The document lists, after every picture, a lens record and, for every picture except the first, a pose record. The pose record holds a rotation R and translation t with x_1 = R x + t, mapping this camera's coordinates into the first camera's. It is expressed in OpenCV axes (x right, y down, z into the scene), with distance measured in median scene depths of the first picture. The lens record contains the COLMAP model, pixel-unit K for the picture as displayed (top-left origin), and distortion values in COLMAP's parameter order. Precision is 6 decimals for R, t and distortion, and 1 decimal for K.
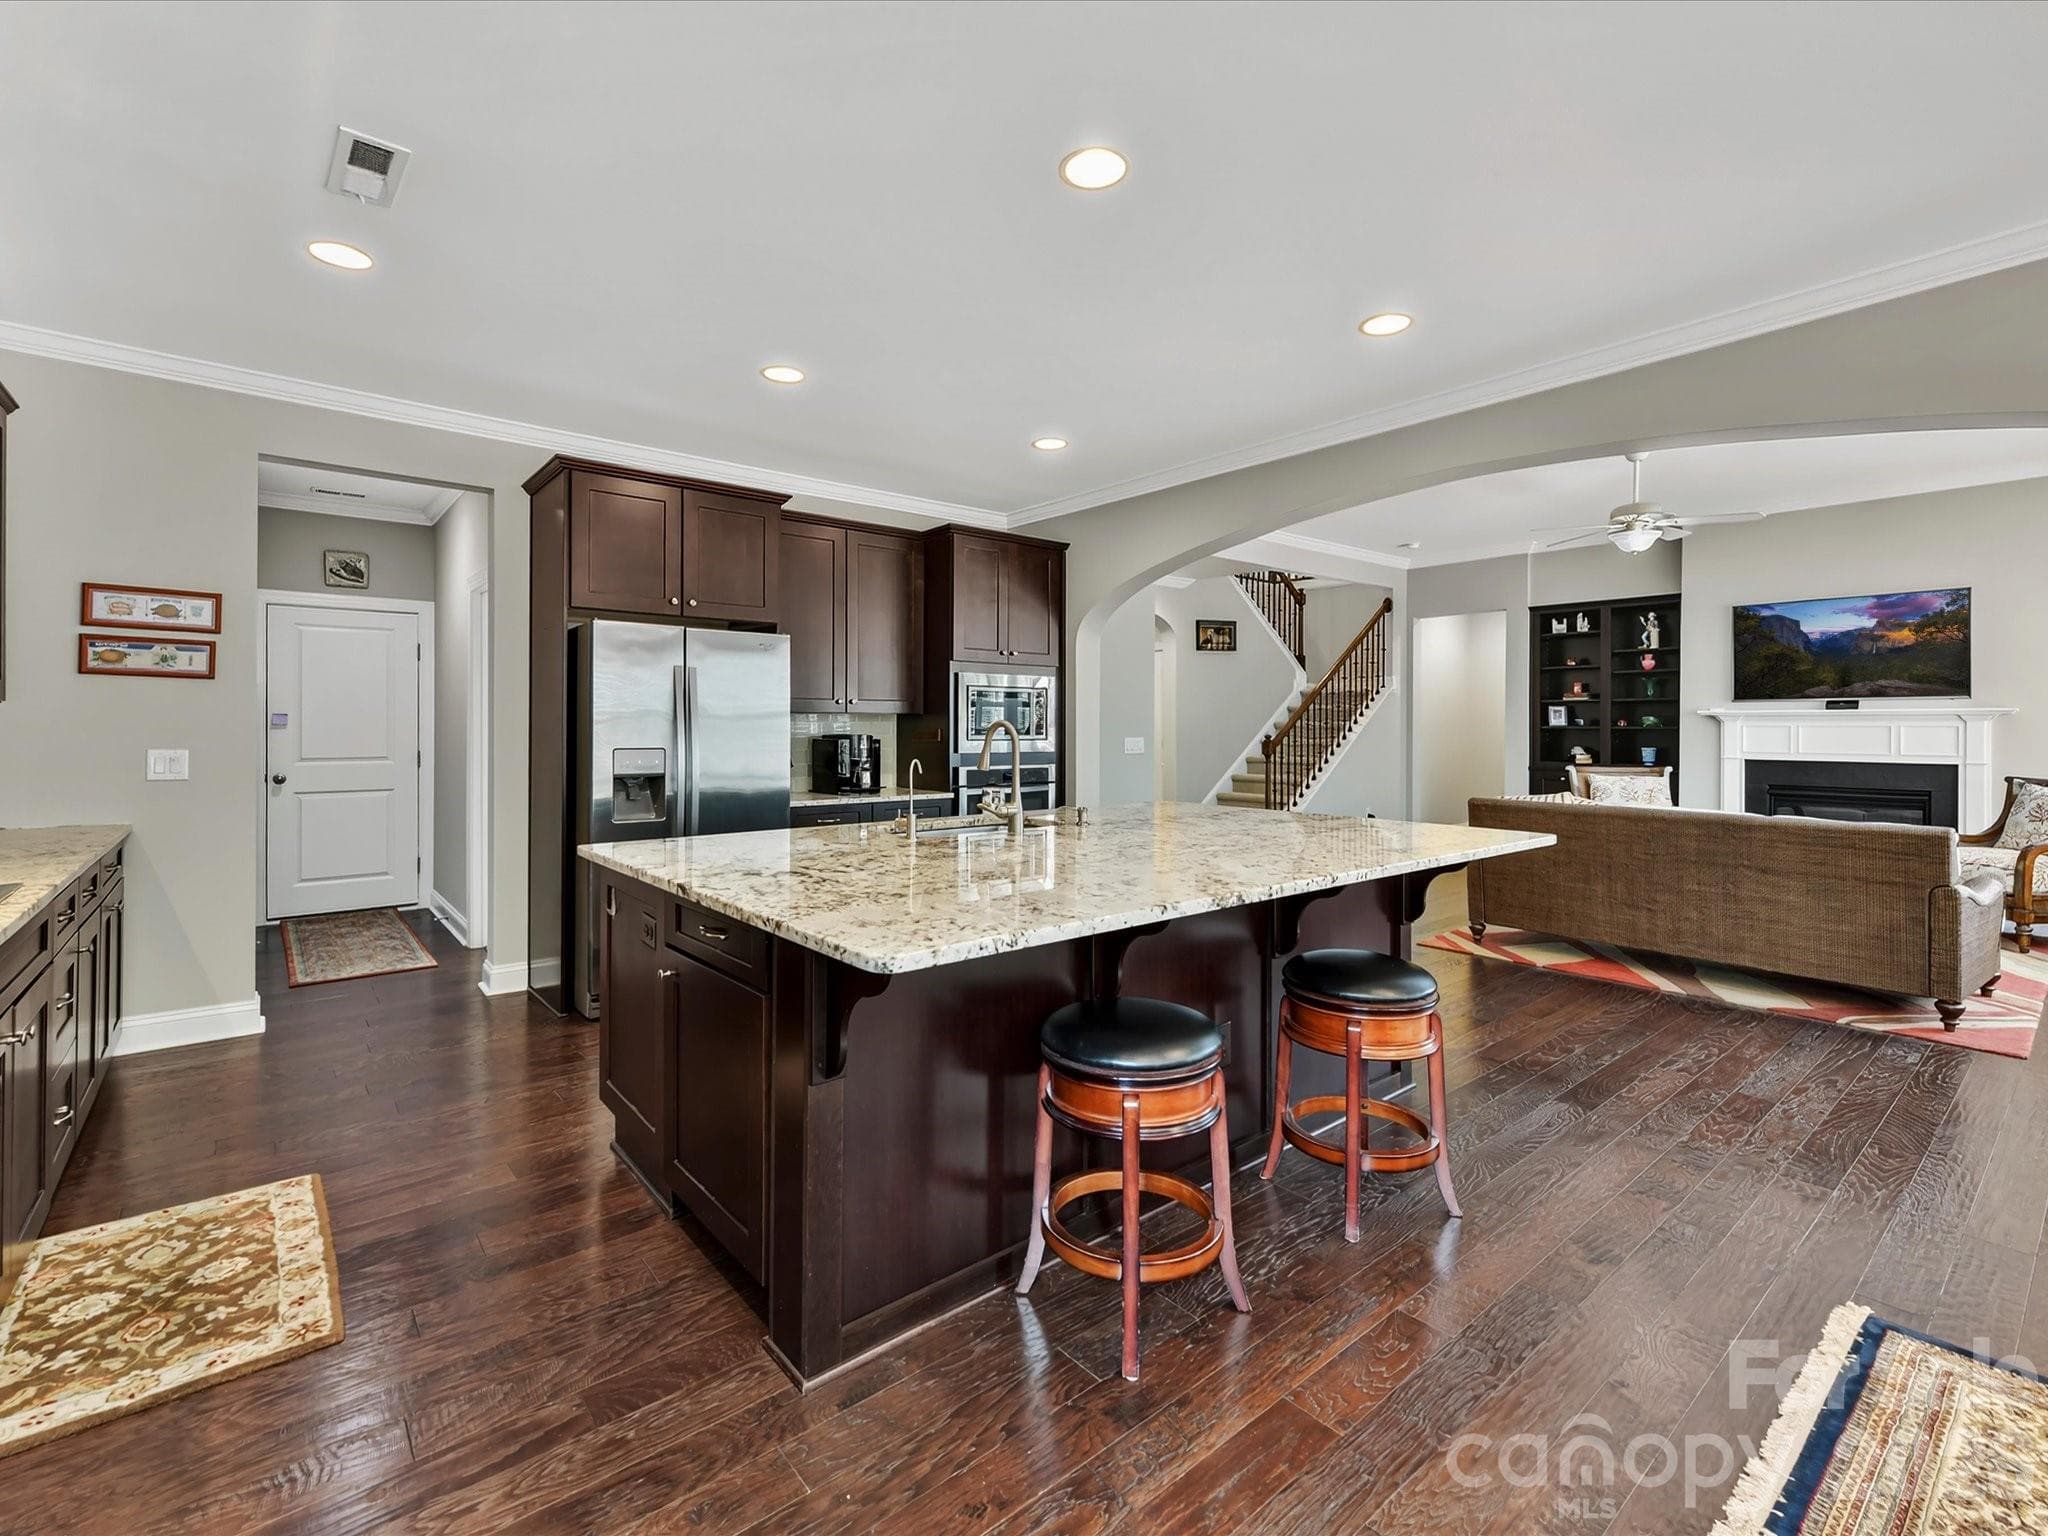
lens RADIAL K [[923.0, 0, 1038.3], [0, 923.0, 733.2], [0, 0, 1]] dist [0.010925, -0.001506]
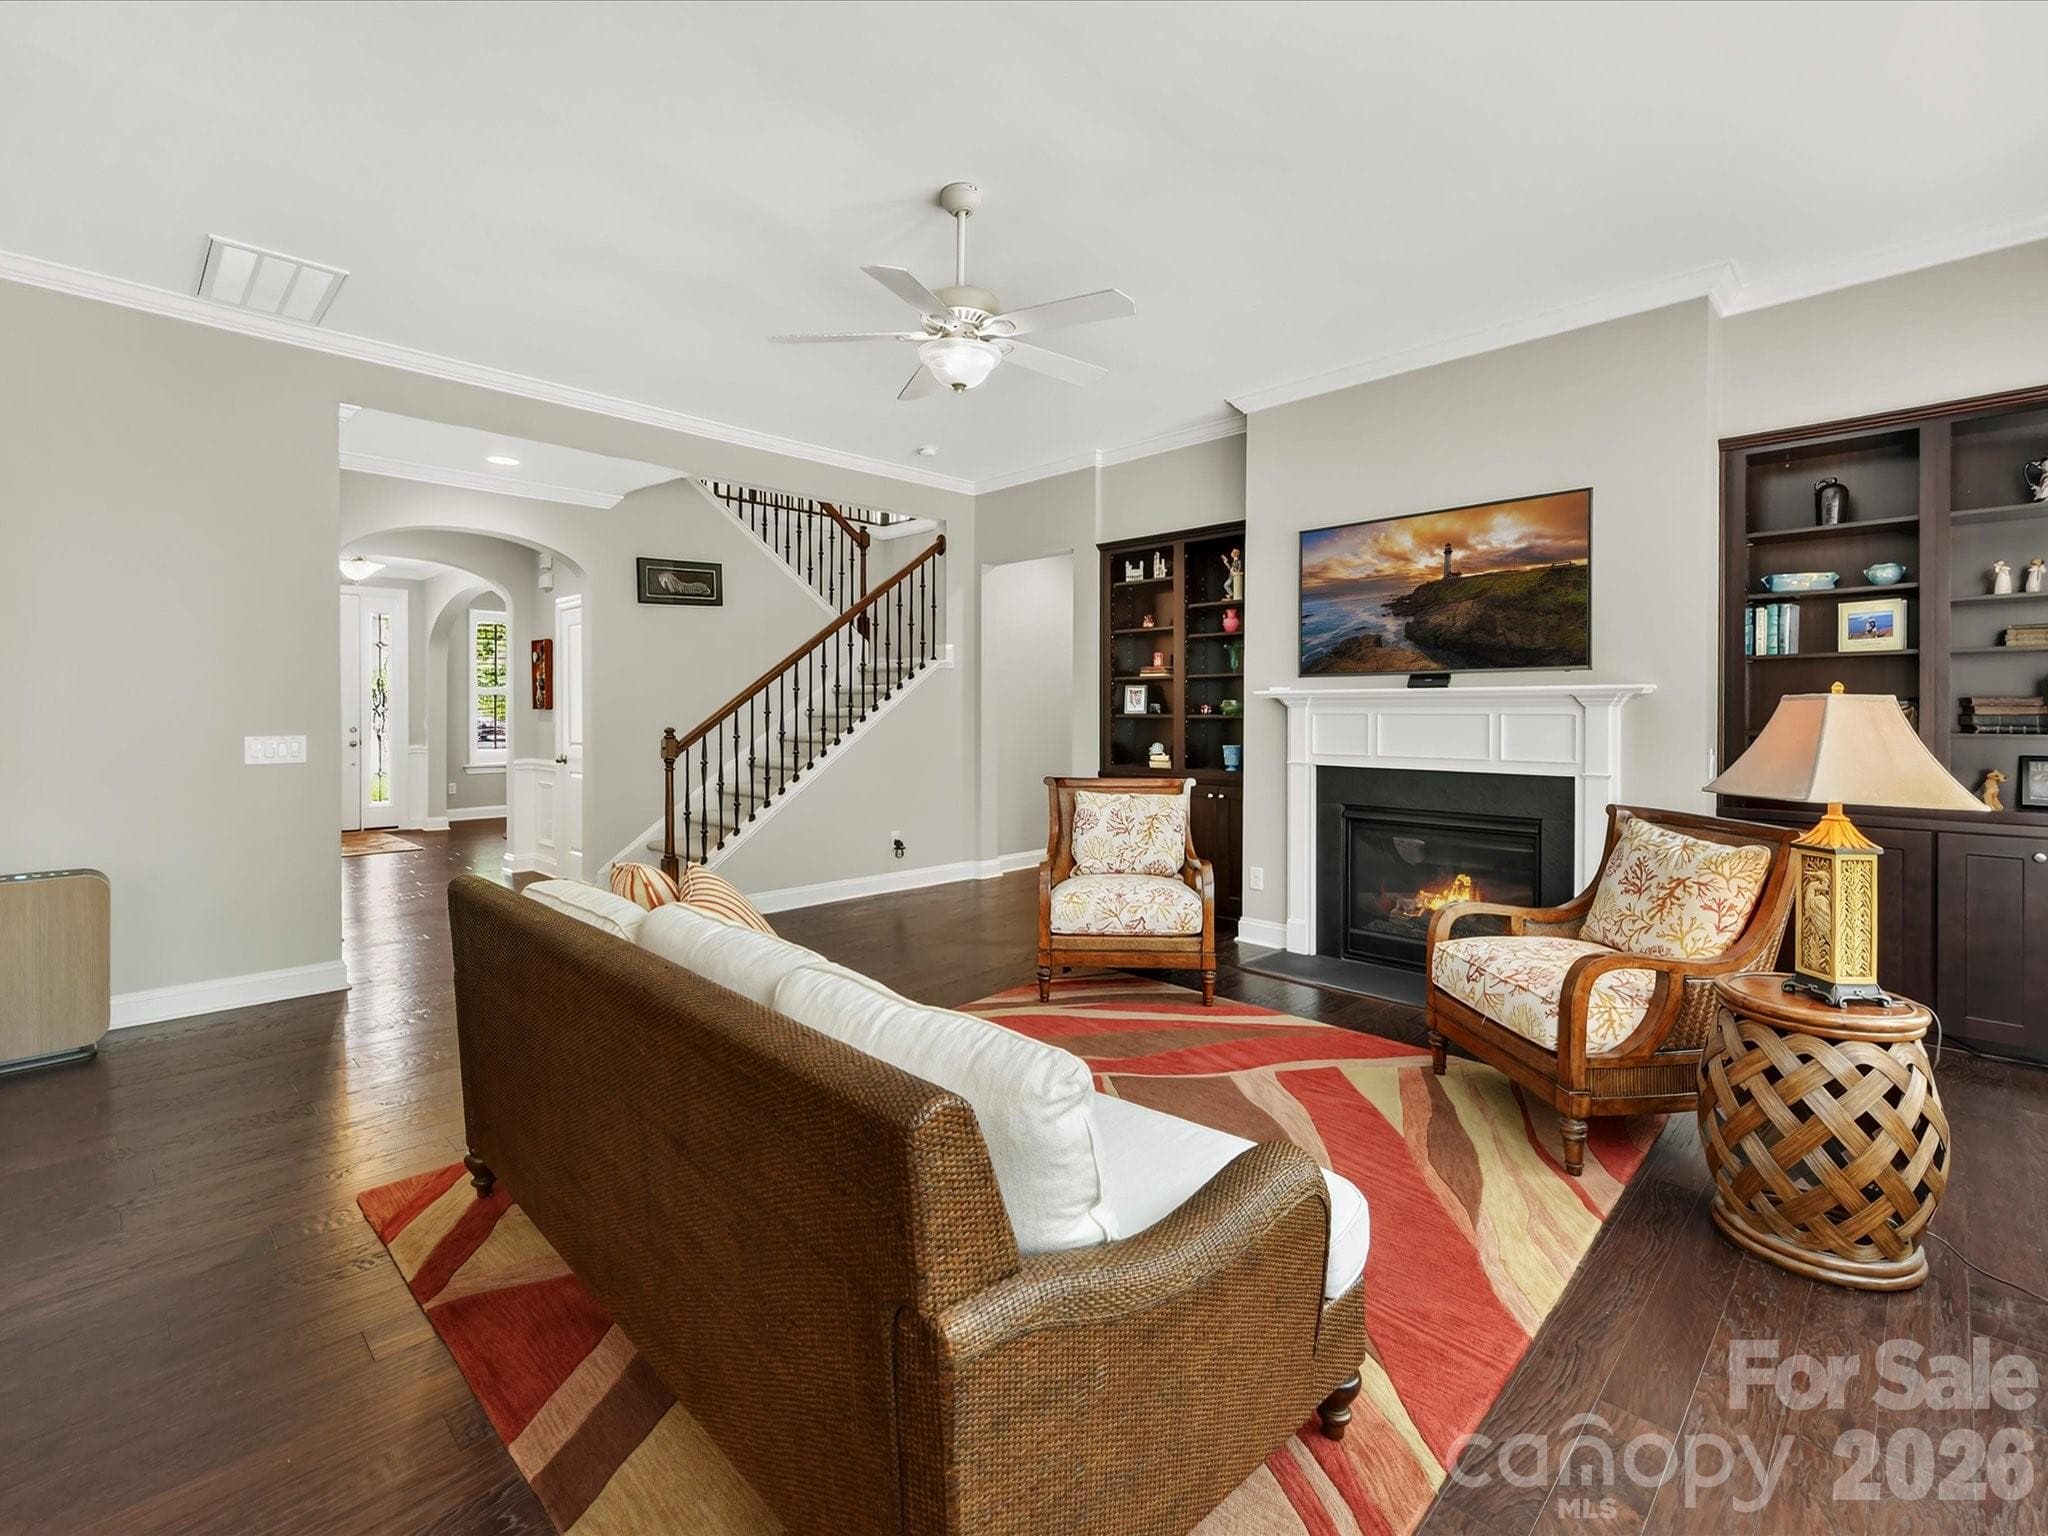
lens RADIAL K [[923.0, 0, 1023.2], [0, 923.0, 753.8], [0, 0, 1]] dist [0.010925, -0.001506]
pose [[0.995540, -0.005779, 0.094162, 0.418184], [0.002130, 0.999244, 0.038807, -0.005012], [-0.094316, -0.038433, 0.994800, 0.310487]]
